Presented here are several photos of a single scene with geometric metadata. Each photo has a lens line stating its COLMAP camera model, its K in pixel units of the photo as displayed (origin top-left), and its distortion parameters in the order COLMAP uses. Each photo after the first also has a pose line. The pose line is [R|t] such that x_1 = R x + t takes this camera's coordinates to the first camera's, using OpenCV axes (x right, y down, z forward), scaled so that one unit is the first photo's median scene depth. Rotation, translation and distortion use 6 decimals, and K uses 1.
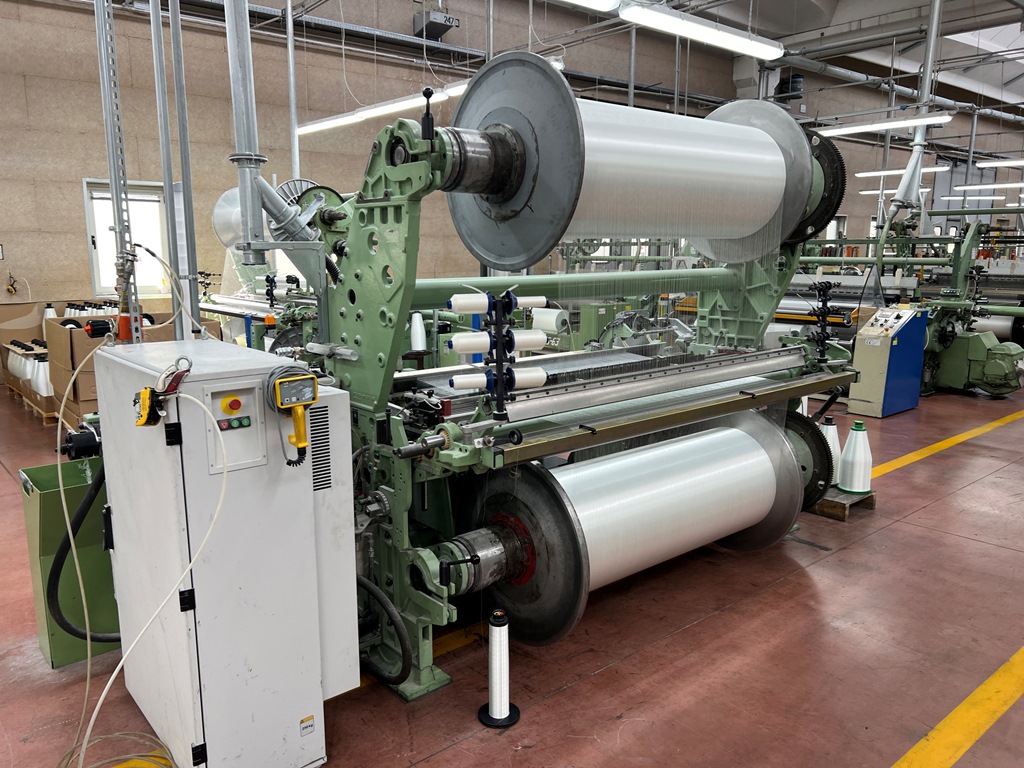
lens RADIAL K [[774.2, 0, 518.7], [0, 774.2, 384.1], [0, 0, 1]] dist [0.028123, -0.045775]
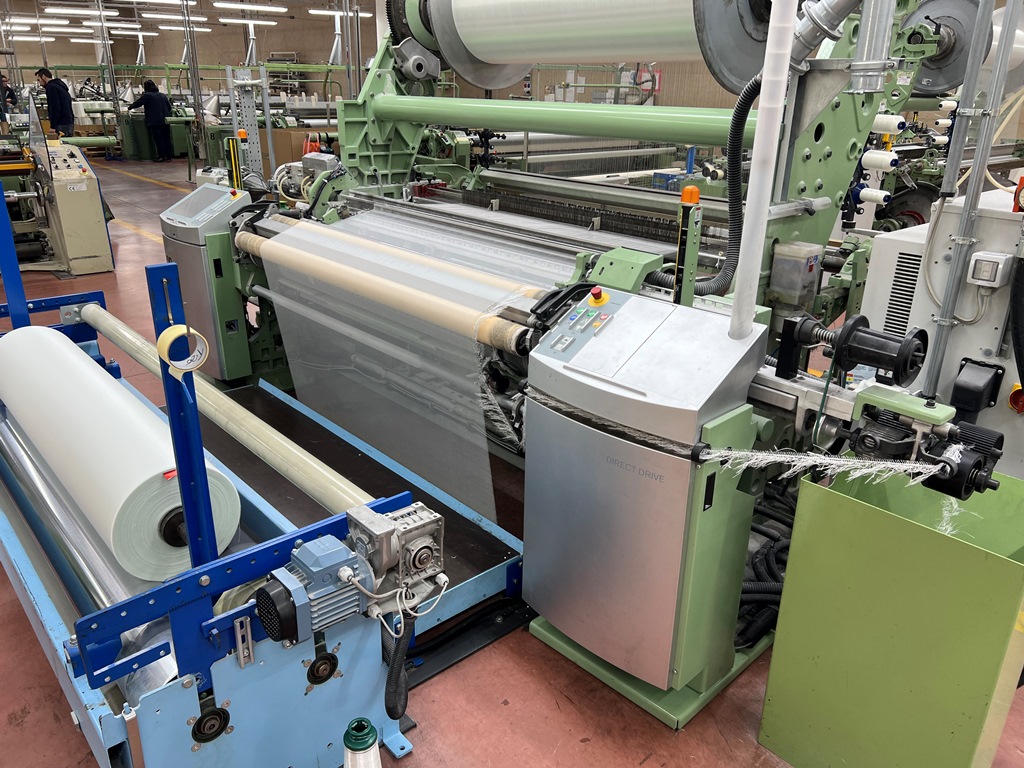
lens RADIAL K [[778.1, 0, 513.1], [0, 778.1, 389.2], [0, 0, 1]] dist [0.003480, -0.000514]
pose [[-0.023004, -0.363234, 0.931414, -1.055140], [0.160053, 0.918305, 0.362075, -0.209408], [-0.986840, 0.157405, 0.037013, 1.307783]]
